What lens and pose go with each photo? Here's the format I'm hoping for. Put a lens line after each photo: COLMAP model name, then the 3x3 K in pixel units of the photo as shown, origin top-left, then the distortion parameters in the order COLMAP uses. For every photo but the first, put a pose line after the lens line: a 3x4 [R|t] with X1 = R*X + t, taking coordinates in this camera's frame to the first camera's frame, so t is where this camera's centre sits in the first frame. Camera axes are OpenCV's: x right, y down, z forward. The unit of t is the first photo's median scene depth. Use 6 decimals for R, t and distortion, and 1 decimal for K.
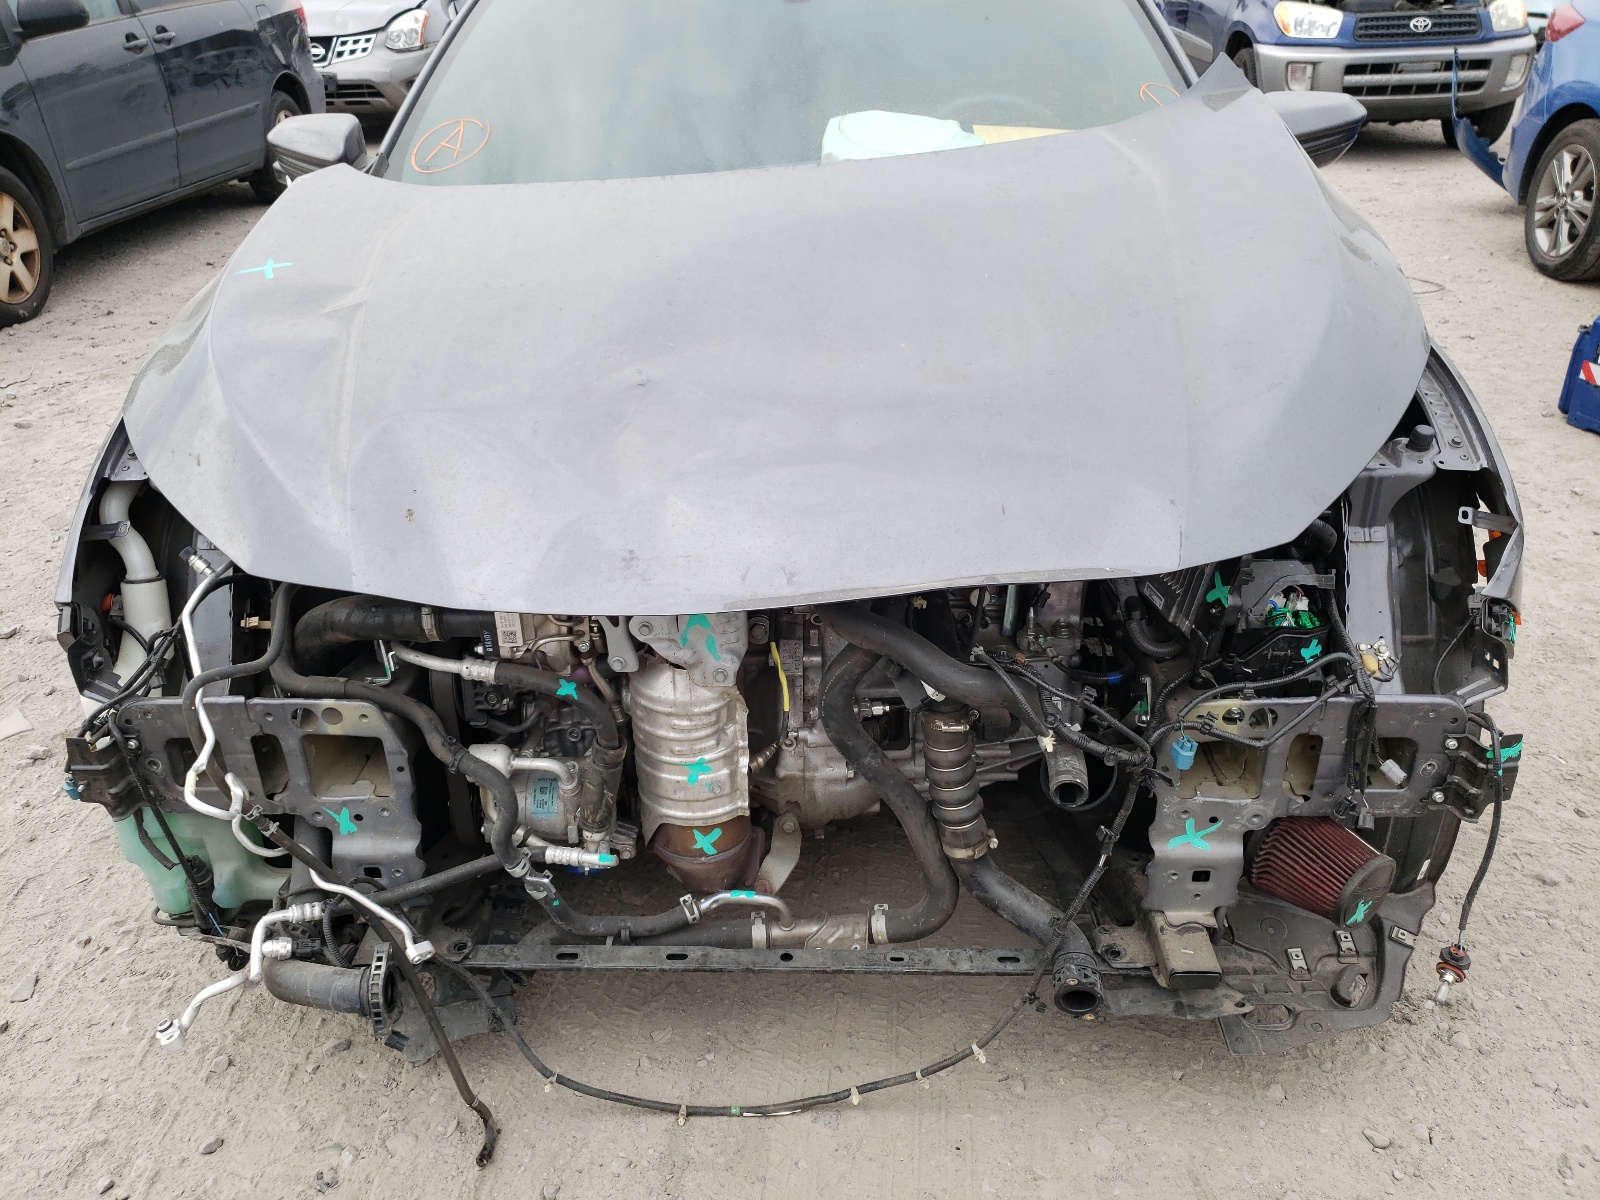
lens RADIAL K [[1212.5, 0, 800.0], [0, 1212.5, 600.0], [0, 0, 1]] dist [0.029855, 0.000997]
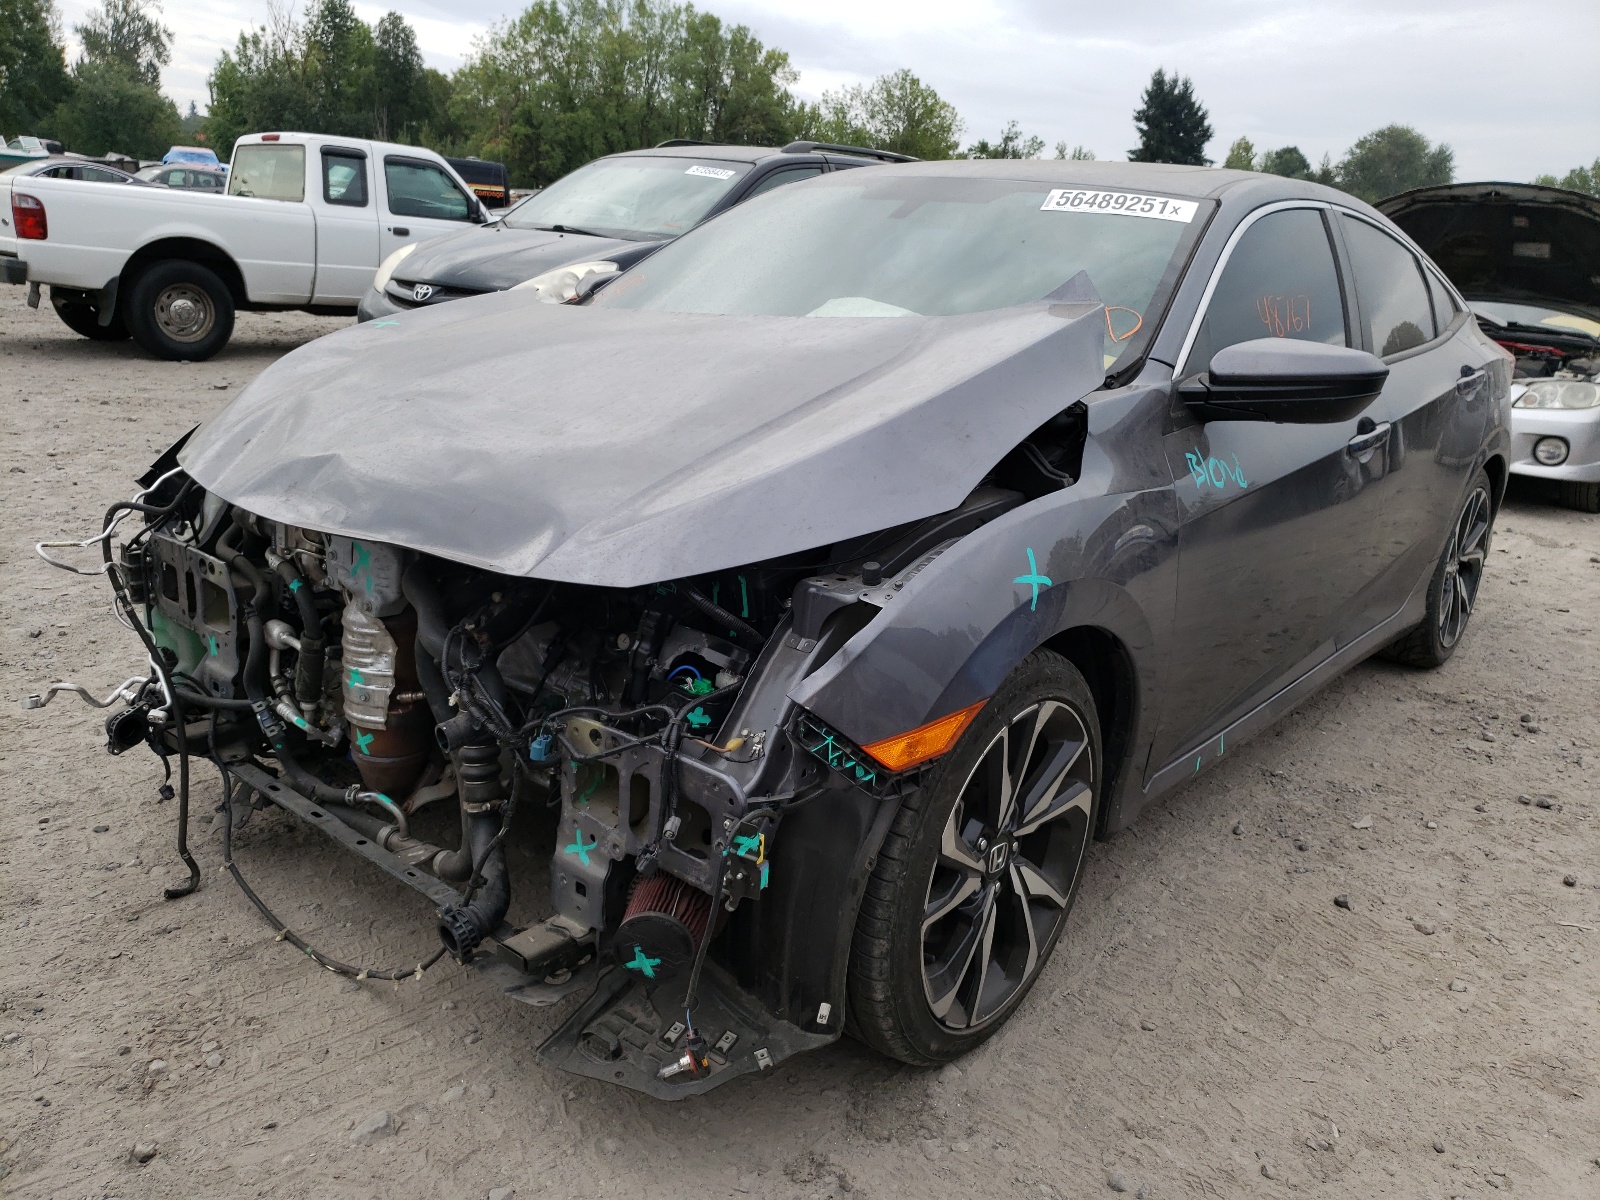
lens RADIAL K [[1212.5, 0, 800.0], [0, 1212.5, 600.0], [0, 0, 1]] dist [0.029855, 0.000997]
pose [[0.799668, 0.255369, -0.543432, 1.028613], [-0.364722, 0.925538, -0.101765, 0.018395], [0.476979, 0.279580, 0.833262, 0.077950]]
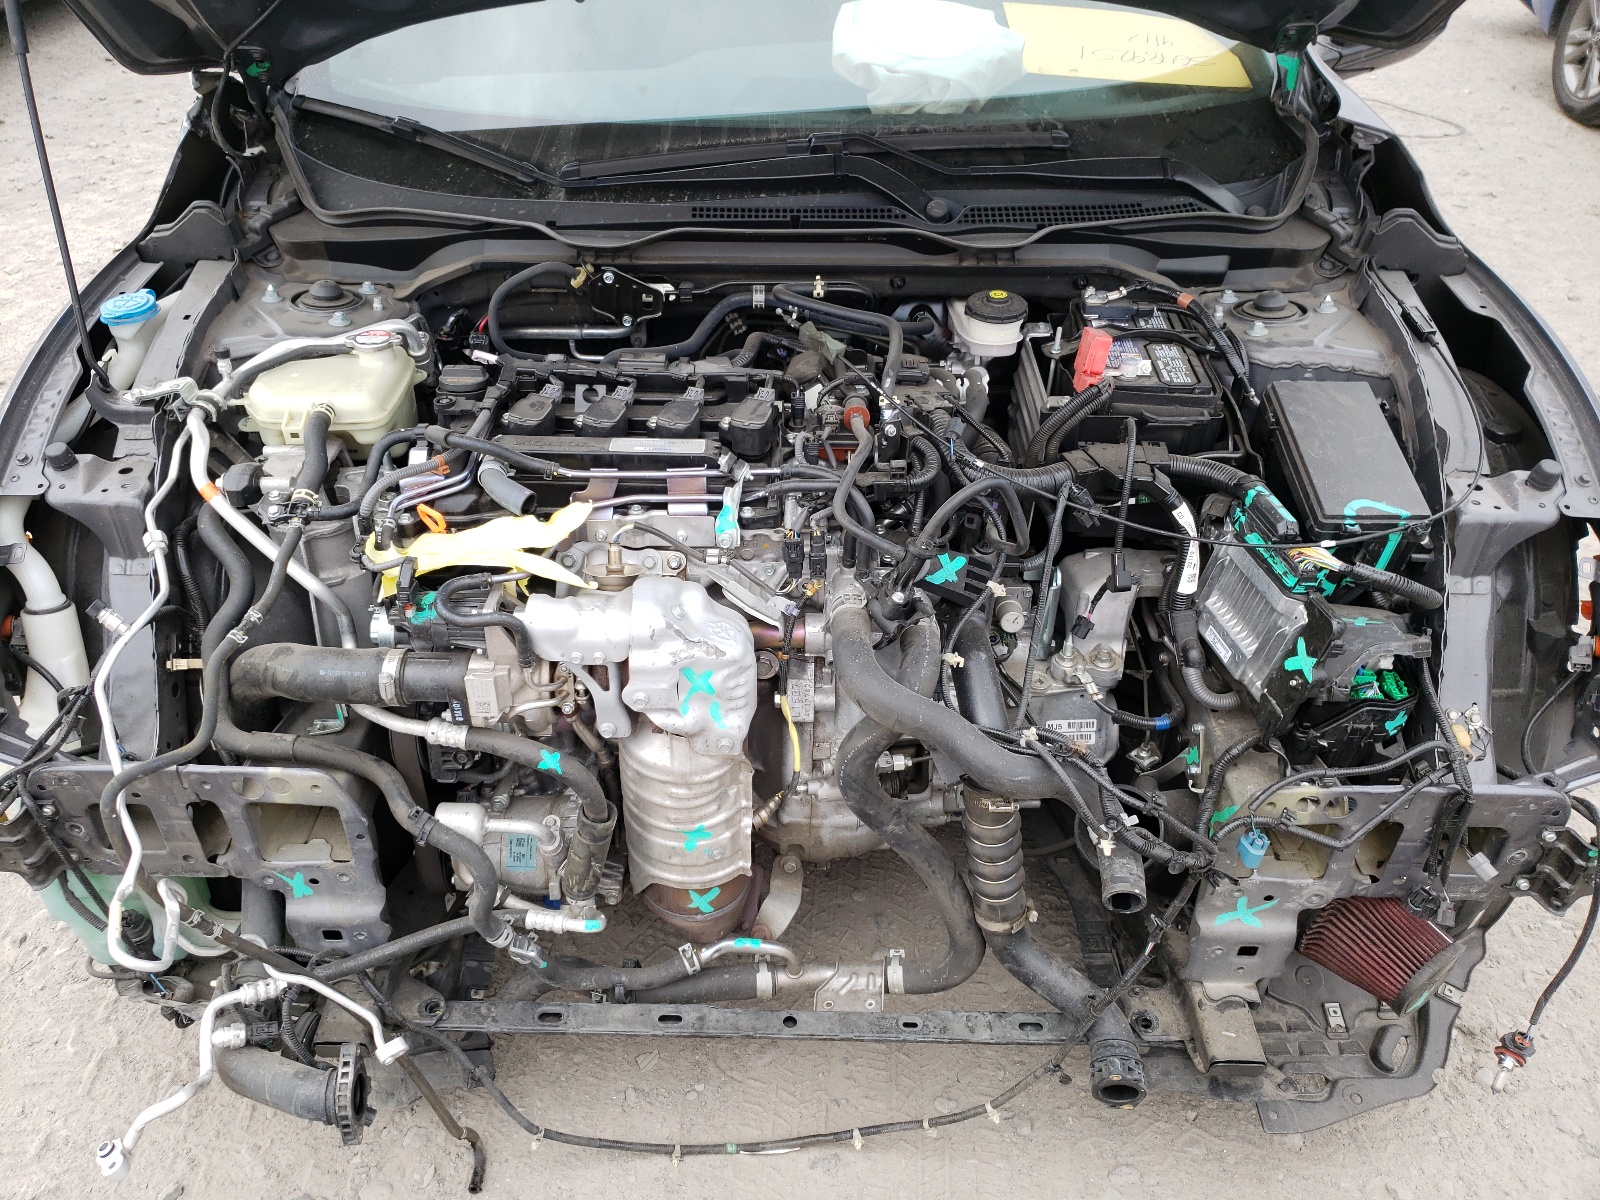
lens RADIAL K [[1212.2, 0, 772.9], [0, 1212.2, 596.7], [0, 0, 1]] dist [0.028690, -0.000070]
pose [[0.999634, 0.011356, 0.024535, -0.051390], [-0.015150, 0.986928, 0.160449, -0.174784], [-0.022392, -0.160762, 0.986739, 0.147040]]
